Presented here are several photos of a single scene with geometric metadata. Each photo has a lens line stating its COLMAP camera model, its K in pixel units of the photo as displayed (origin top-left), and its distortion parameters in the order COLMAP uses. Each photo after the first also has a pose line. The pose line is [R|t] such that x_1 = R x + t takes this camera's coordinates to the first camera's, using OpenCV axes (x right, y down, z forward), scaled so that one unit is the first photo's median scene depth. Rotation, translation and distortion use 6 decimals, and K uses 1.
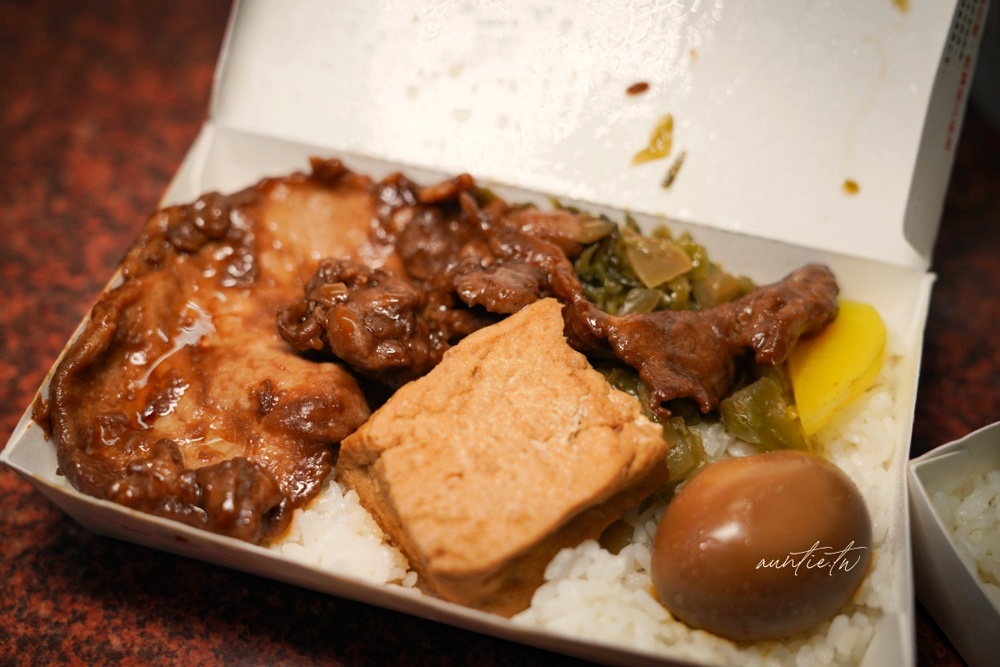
lens RADIAL K [[1074.8, 0, 500.0], [0, 1074.8, 333.5], [0, 0, 1]] dist [-0.094086, -0.005740]
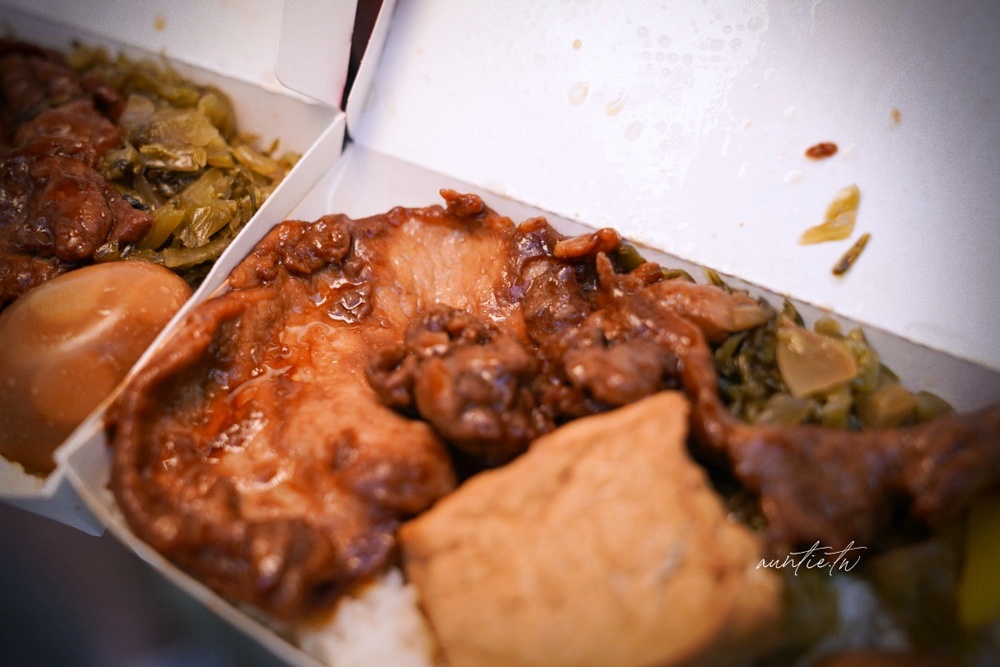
lens RADIAL K [[1074.8, 0, 500.0], [0, 1074.8, 333.5], [0, 0, 1]] dist [-0.094086, -0.005740]
pose [[0.979933, 0.142192, -0.139686, 0.017464], [-0.149464, 0.987833, -0.042969, -0.016166], [0.131876, 0.062985, 0.989263, 0.137036]]
